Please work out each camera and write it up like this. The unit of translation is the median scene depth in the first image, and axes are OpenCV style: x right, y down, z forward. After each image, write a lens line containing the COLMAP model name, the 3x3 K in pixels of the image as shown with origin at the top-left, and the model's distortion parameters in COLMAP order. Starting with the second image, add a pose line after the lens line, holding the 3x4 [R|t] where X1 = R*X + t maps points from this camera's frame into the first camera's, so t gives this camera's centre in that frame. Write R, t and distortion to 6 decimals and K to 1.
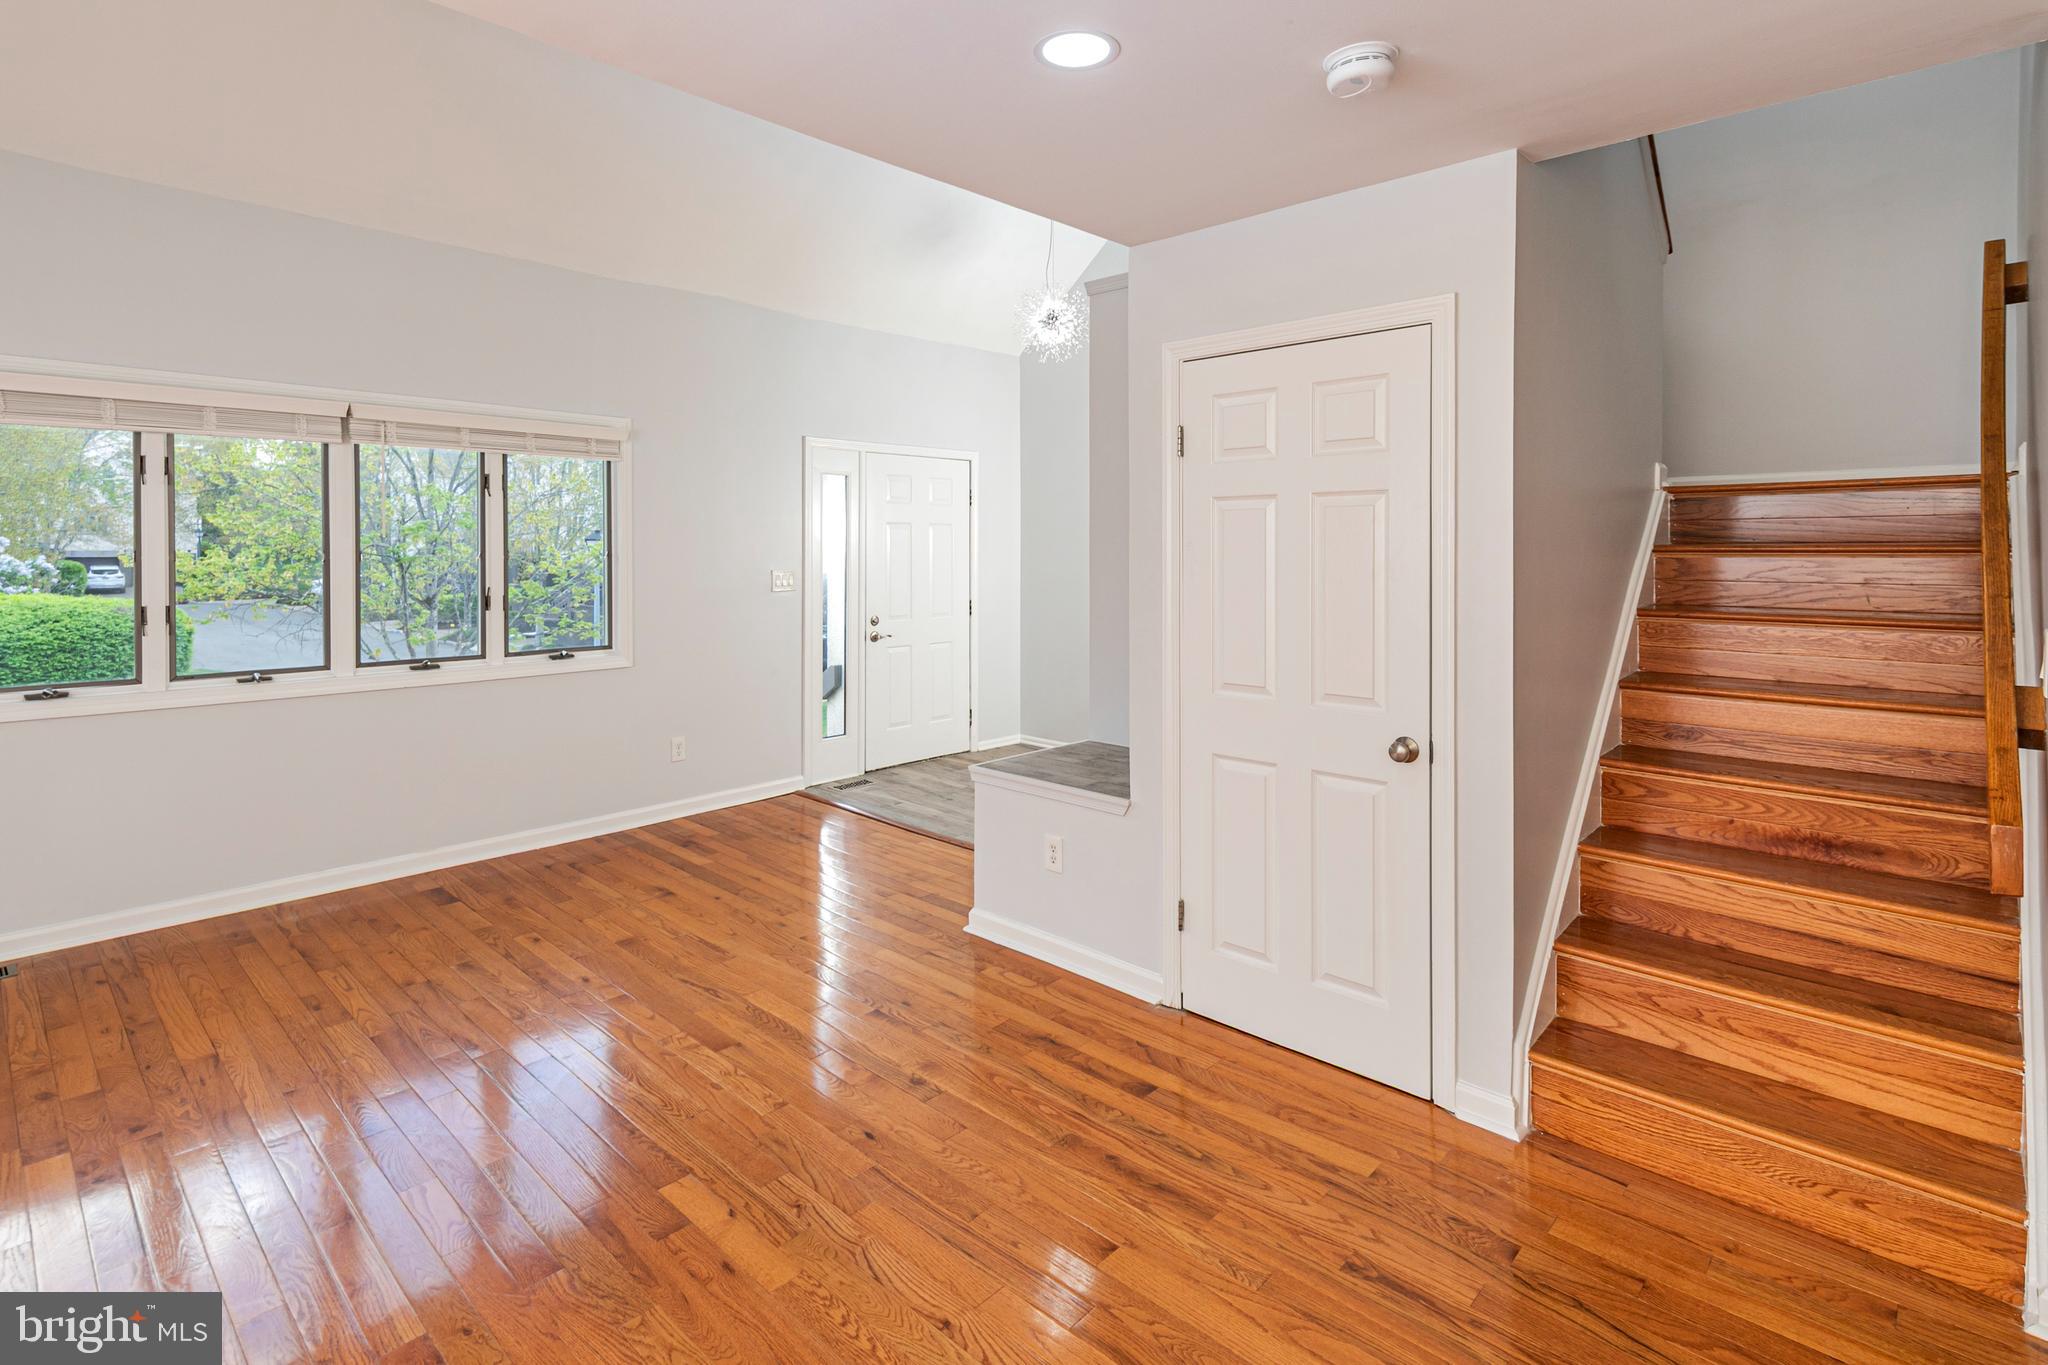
lens RADIAL K [[1001.6, 0, 976.4], [0, 1001.6, 562.6], [0, 0, 1]] dist [0.019309, -0.007553]
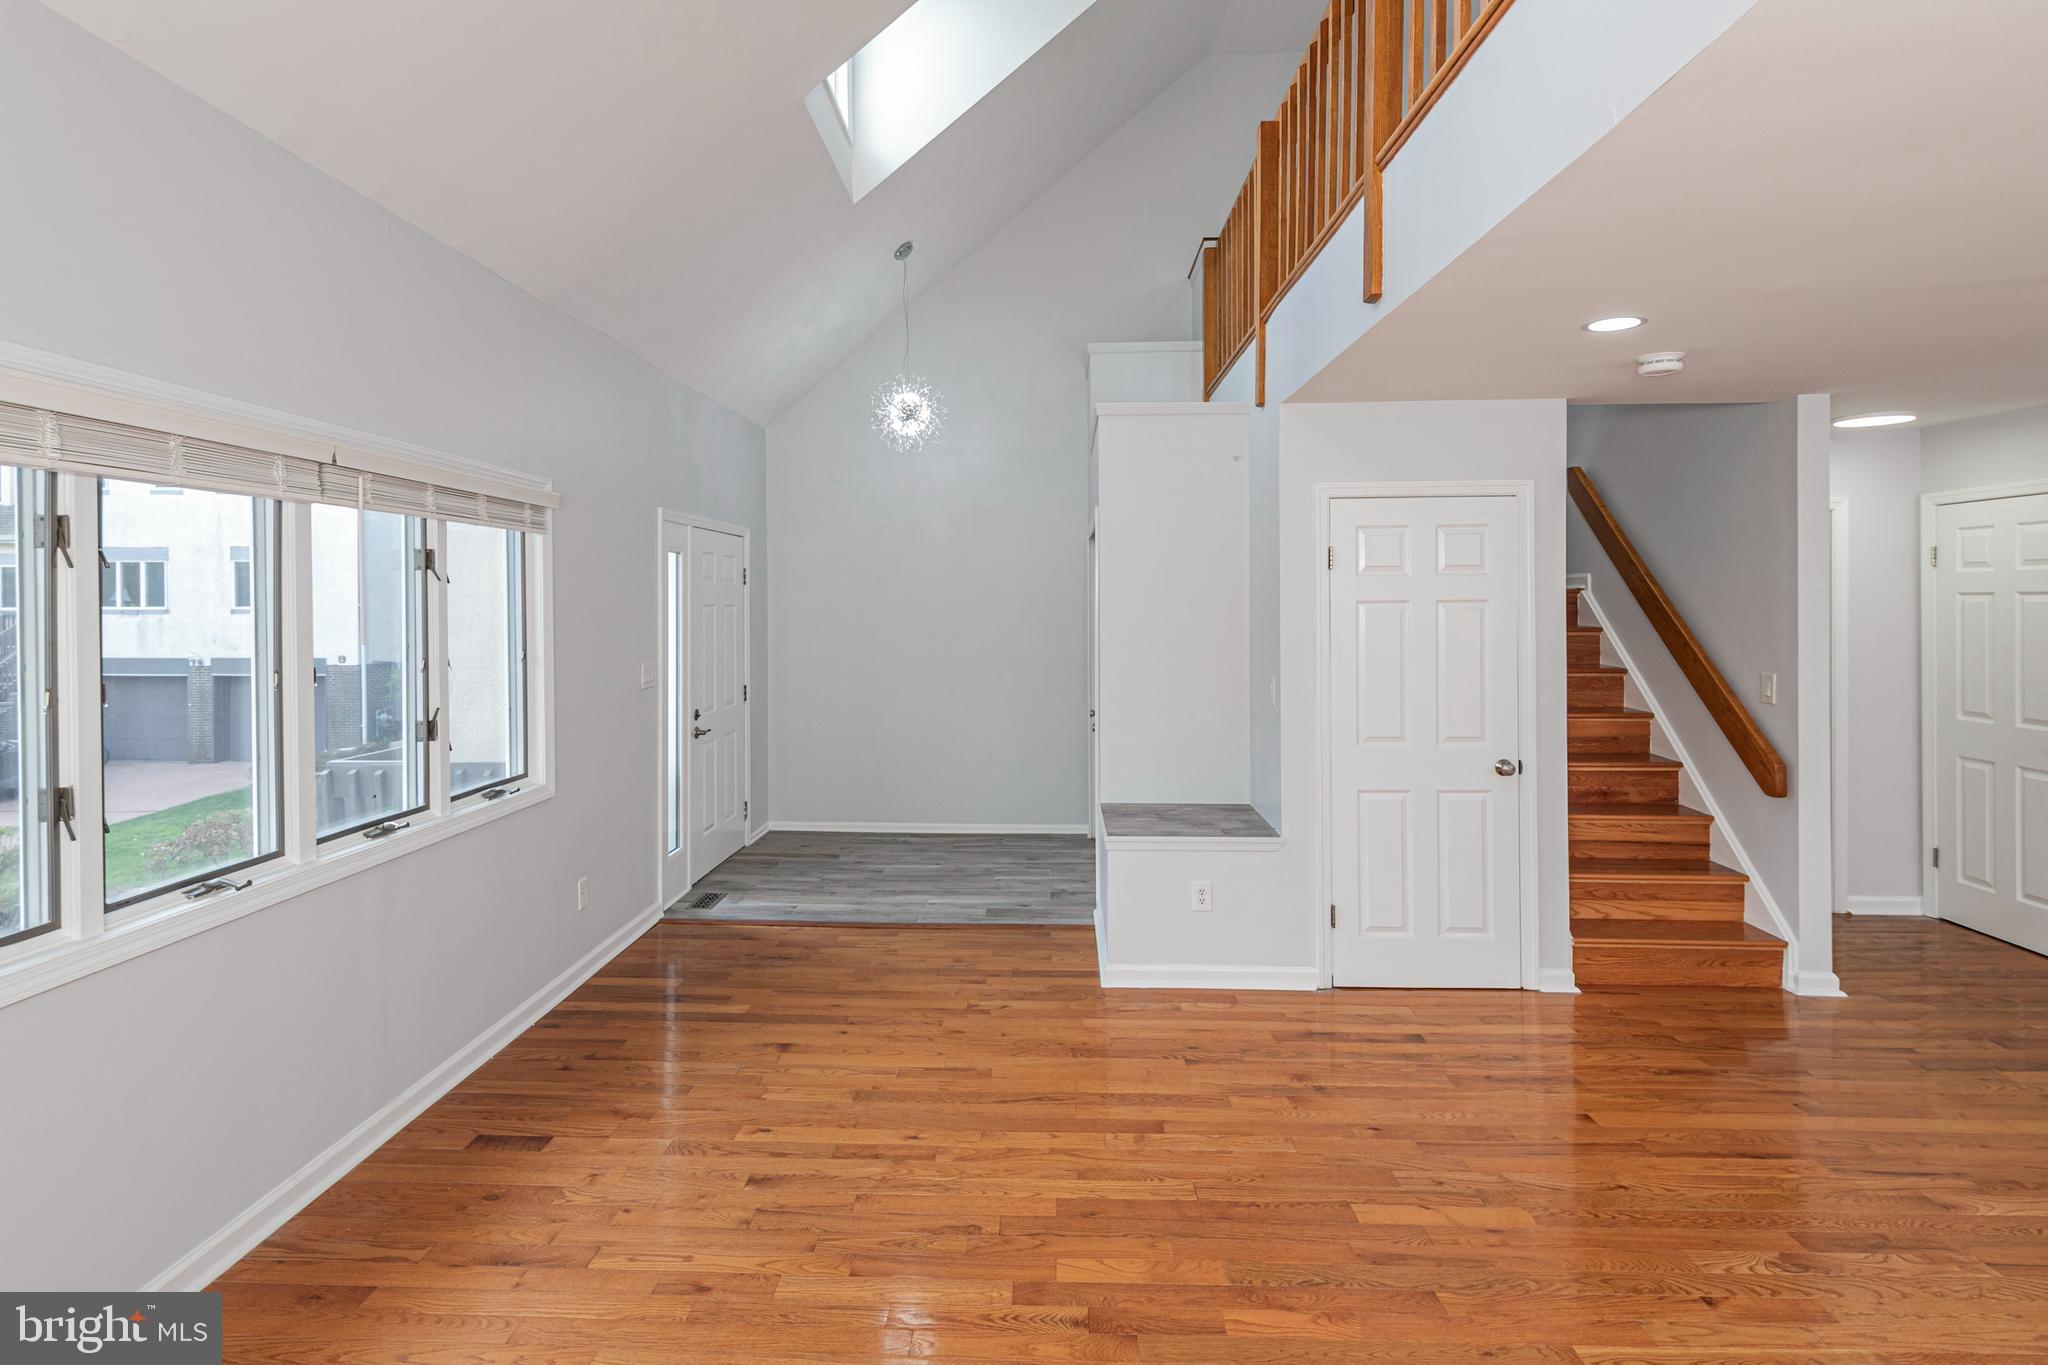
lens RADIAL K [[1001.6, 0, 1006.8], [0, 1001.6, 611.1], [0, 0, 1]] dist [0.019309, -0.007553]
pose [[0.744011, -0.009103, 0.668106, -1.210549], [0.015554, 0.999872, -0.003697, -0.064513], [-0.667987, 0.013142, 0.744057, 0.360092]]
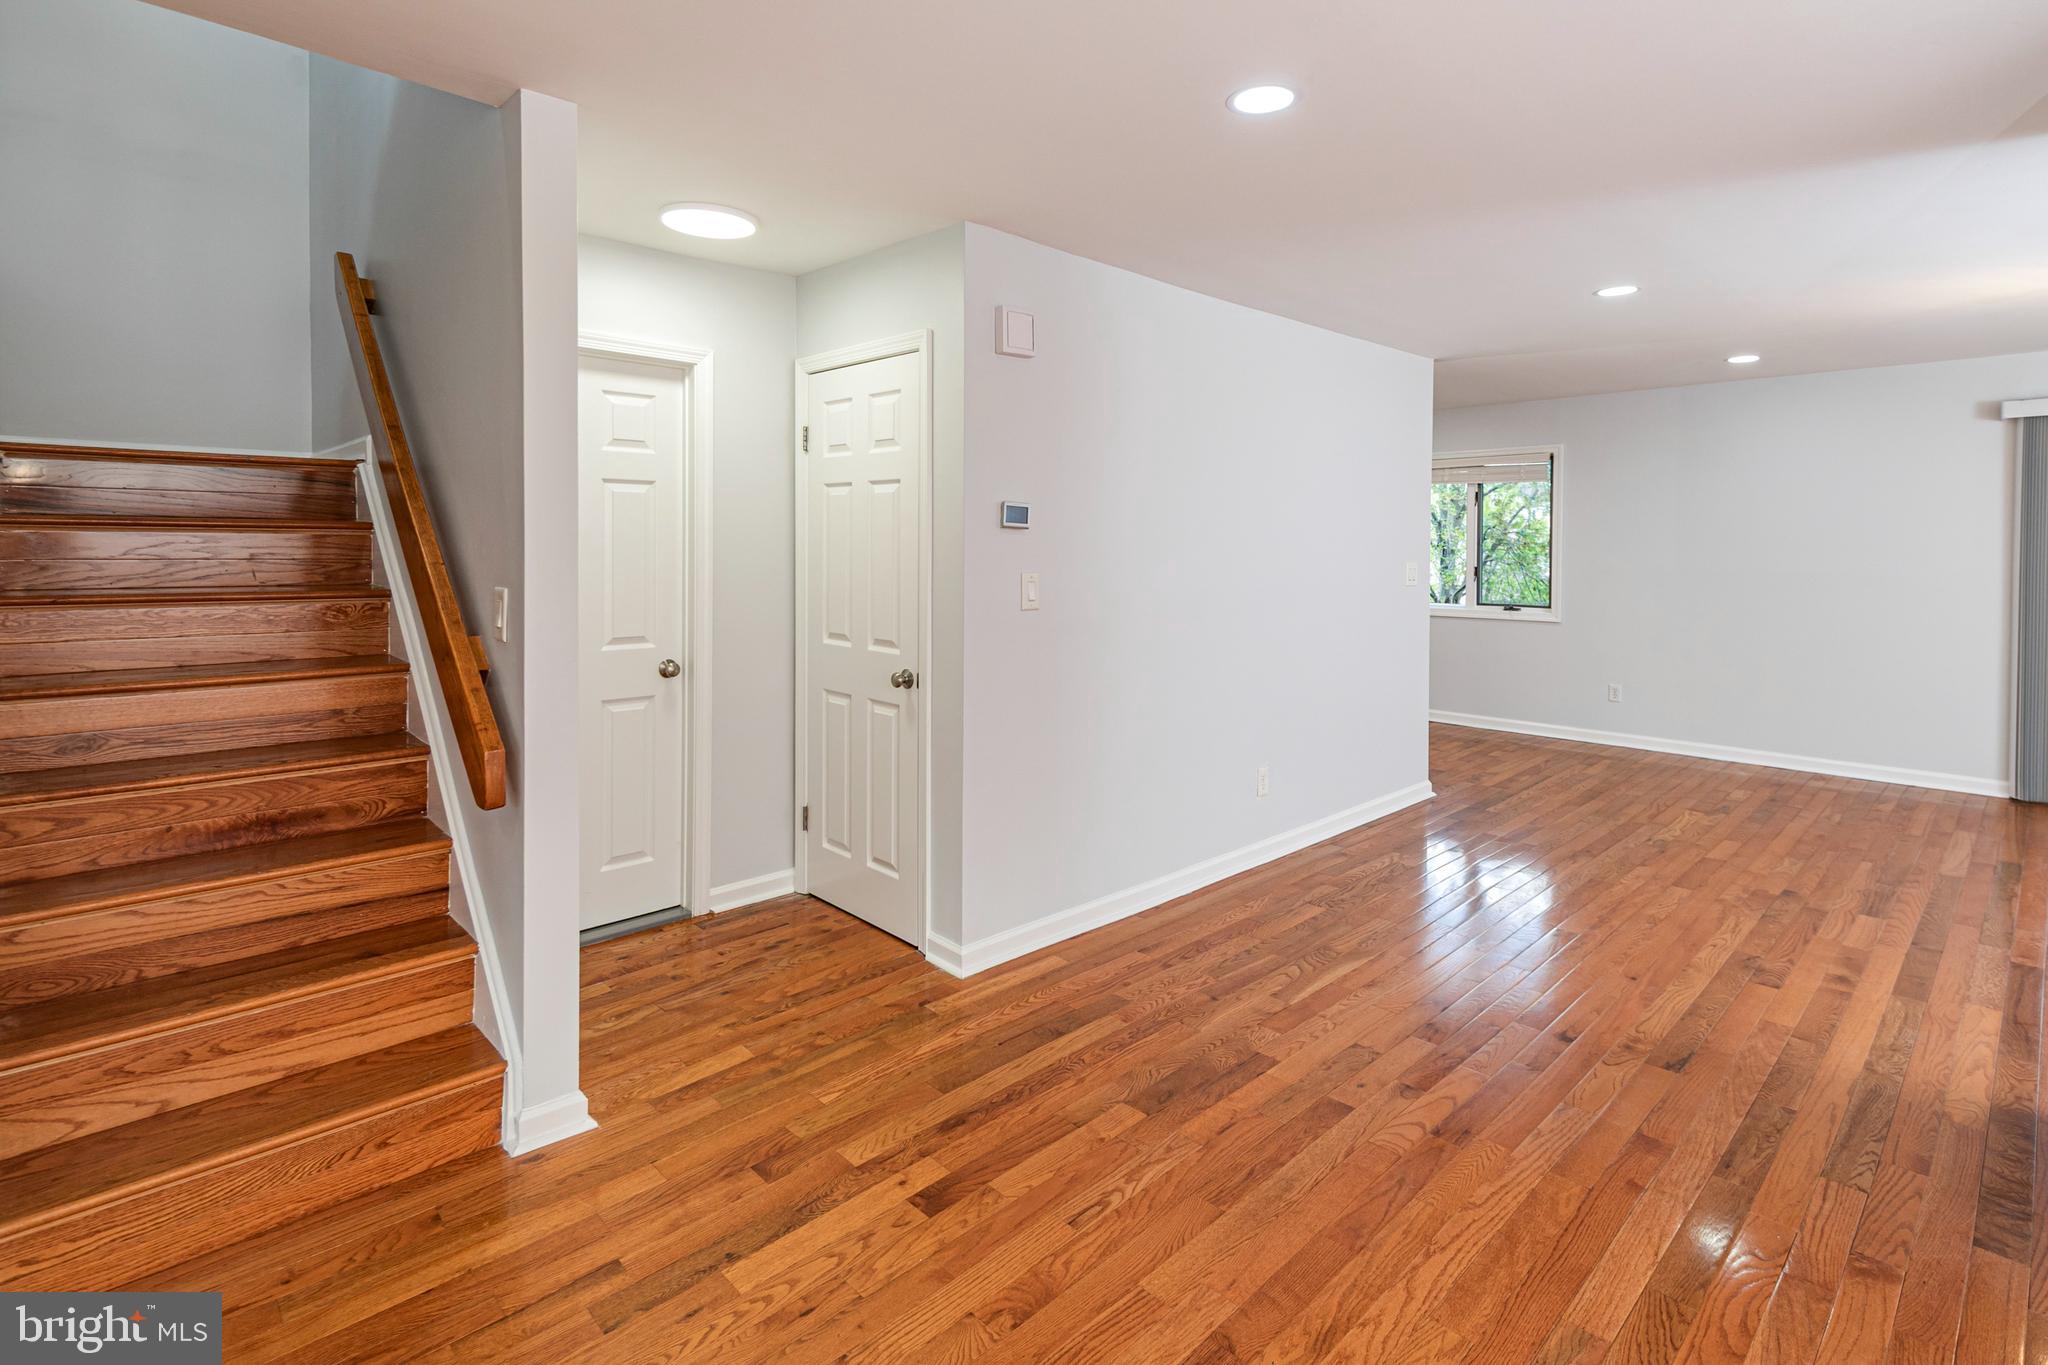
lens RADIAL K [[1001.6, 0, 1029.5], [0, 1001.6, 553.4], [0, 0, 1]] dist [0.019309, -0.007553]
pose [[0.023973, -0.007857, 0.999682, -0.122604], [0.004353, 0.999960, 0.007755, 0.012893], [-0.999703, 0.004166, 0.024006, 0.242979]]
